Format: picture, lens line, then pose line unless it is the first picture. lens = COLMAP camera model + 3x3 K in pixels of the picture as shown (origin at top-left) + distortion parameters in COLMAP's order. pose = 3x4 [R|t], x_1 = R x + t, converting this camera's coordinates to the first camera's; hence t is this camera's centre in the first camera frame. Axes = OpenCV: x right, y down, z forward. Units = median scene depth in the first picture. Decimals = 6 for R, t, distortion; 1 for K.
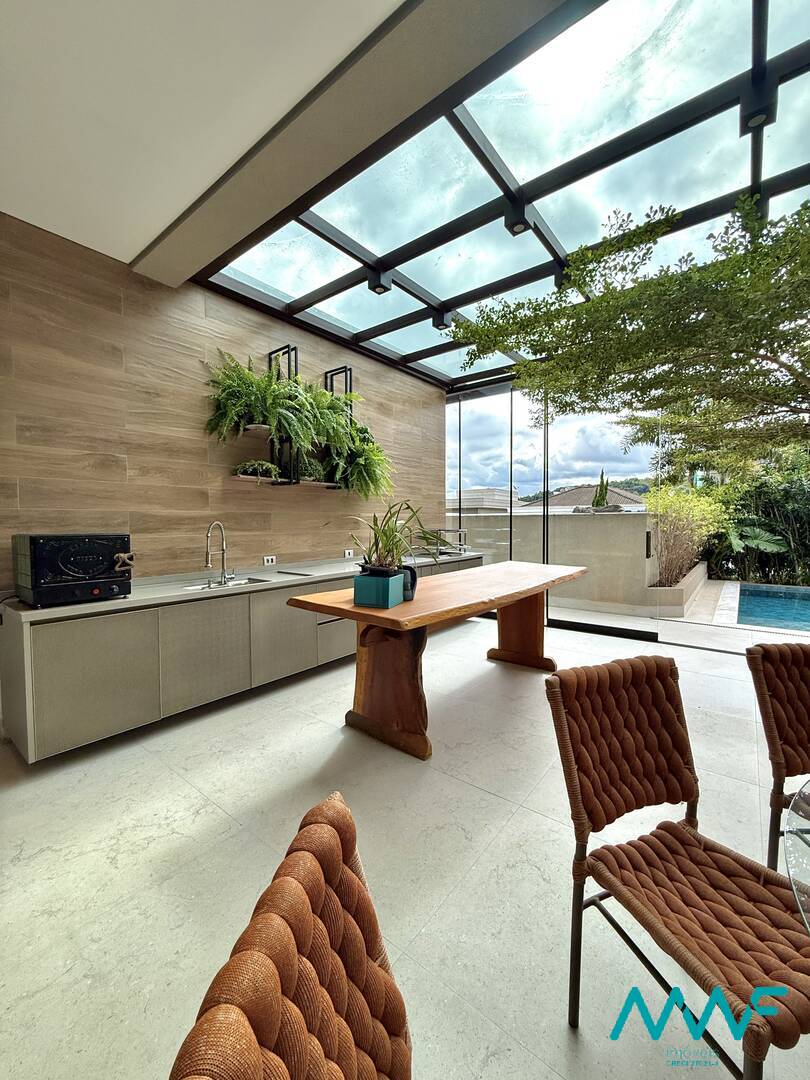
lens RADIAL K [[432.3, 0, 407.2], [0, 432.3, 535.4], [0, 0, 1]] dist [0.002392, 0.000214]
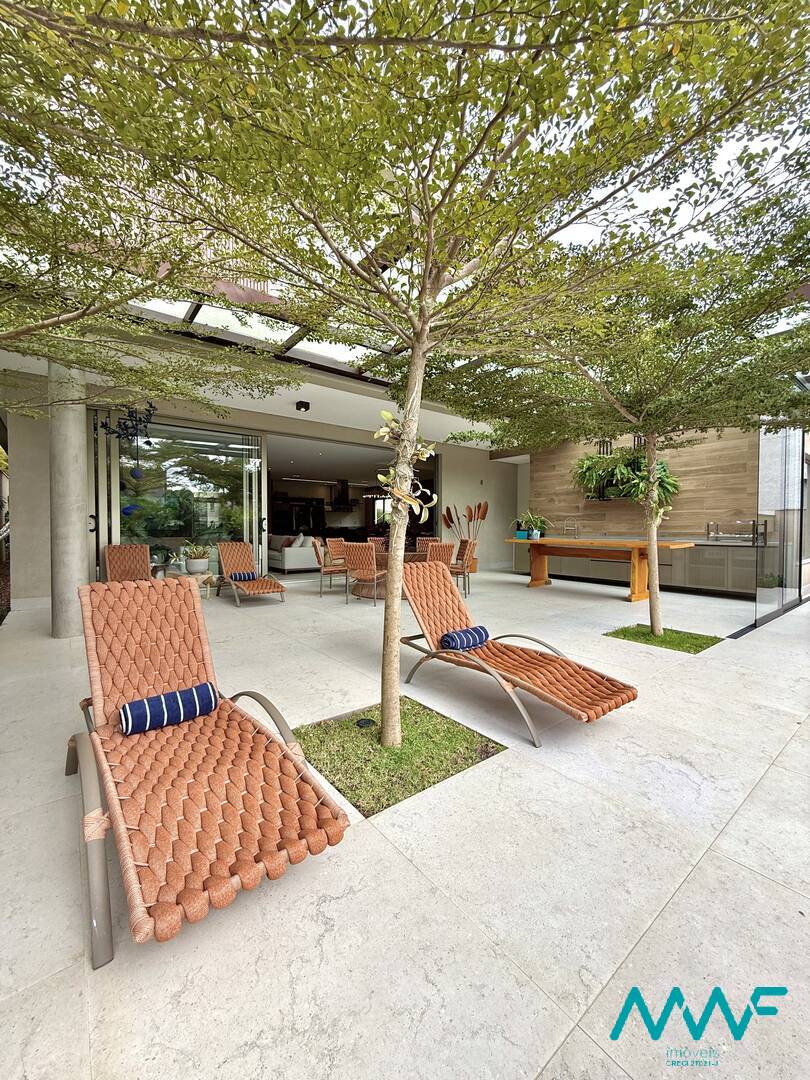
lens RADIAL K [[432.3, 0, 405.3], [0, 432.3, 538.4], [0, 0, 1]] dist [0.002392, 0.000214]
pose [[-0.240713, 0.033334, -0.970024, 2.535018], [-0.031035, 0.998635, 0.042018, 0.021008], [0.970100, 0.040219, -0.239350, 0.630095]]
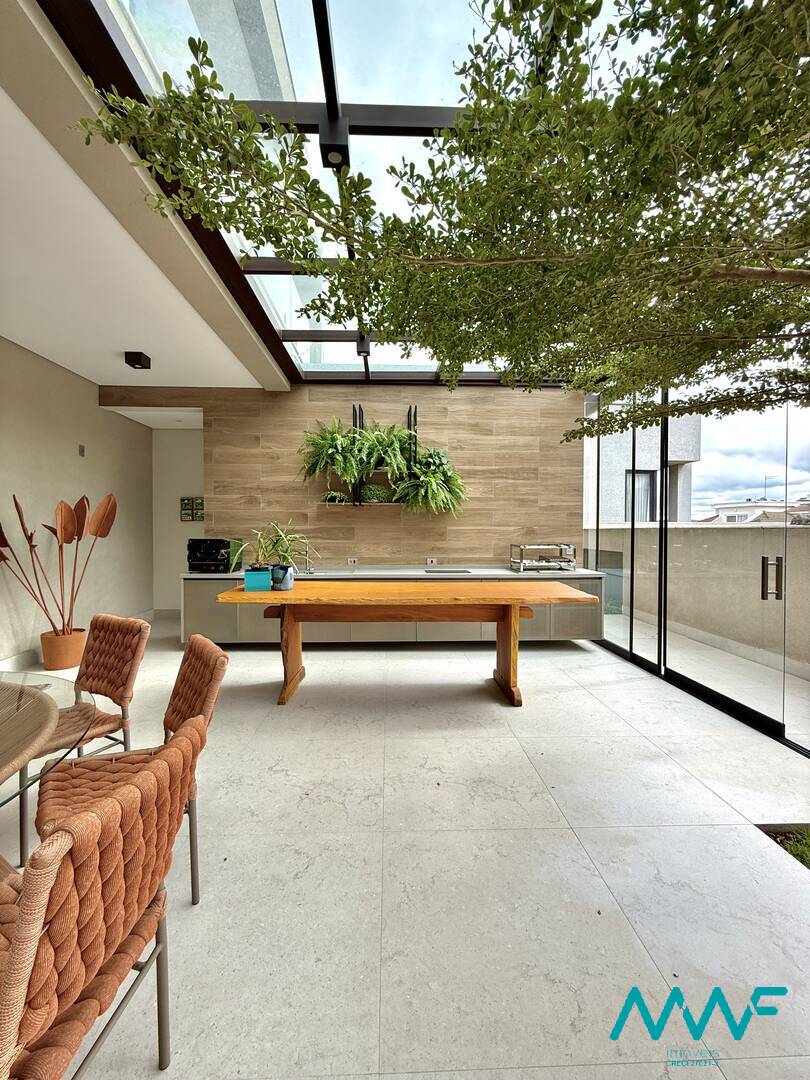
lens RADIAL K [[432.3, 0, 406.7], [0, 432.3, 539.5], [0, 0, 1]] dist [0.002392, 0.000214]
pose [[0.647547, 0.029858, -0.761440, 1.000729], [-0.033205, 0.999389, 0.010950, -0.039239], [0.761302, 0.018193, 0.648142, 0.278807]]
